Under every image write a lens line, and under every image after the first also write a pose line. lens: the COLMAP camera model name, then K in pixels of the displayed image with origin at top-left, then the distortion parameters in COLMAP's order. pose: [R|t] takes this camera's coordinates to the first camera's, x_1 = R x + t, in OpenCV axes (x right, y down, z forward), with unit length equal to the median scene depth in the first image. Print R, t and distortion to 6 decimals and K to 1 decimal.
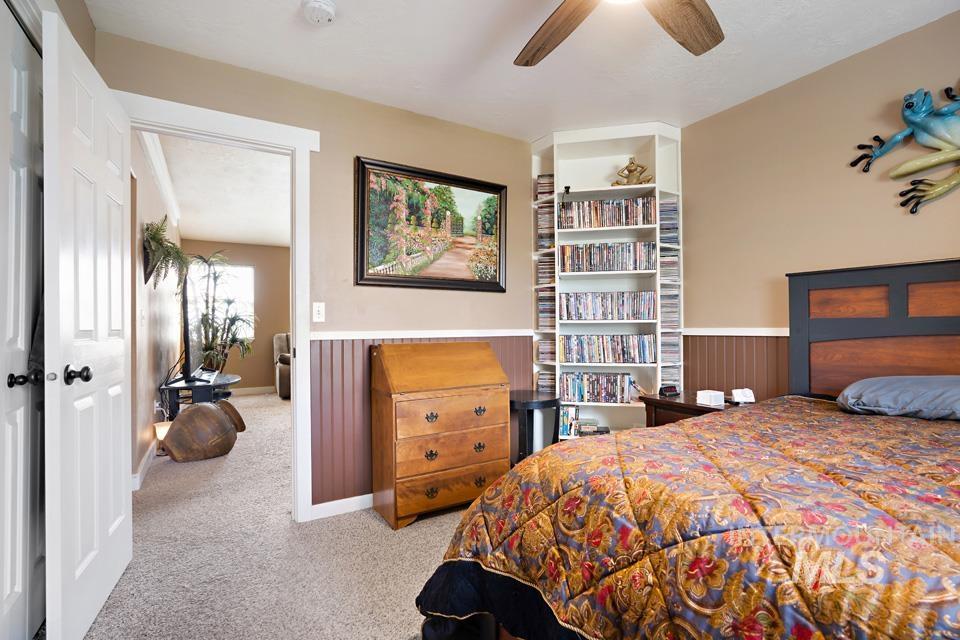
lens RADIAL K [[434.7, 0, 486.0], [0, 434.7, 322.1], [0, 0, 1]] dist [-0.027321, 0.013727]
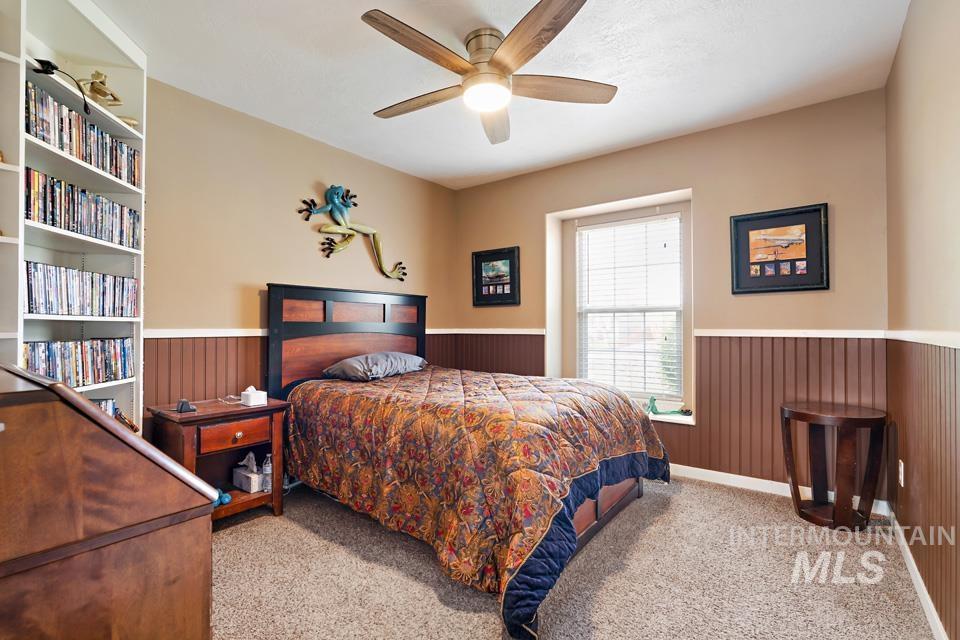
lens RADIAL K [[434.7, 0, 486.0], [0, 434.7, 322.1], [0, 0, 1]] dist [-0.027321, 0.013727]
pose [[-0.360321, 0.013211, 0.932735, -0.603552], [-0.015105, 0.999686, -0.019994, 0.009383], [-0.932706, -0.021293, -0.360009, 0.844432]]
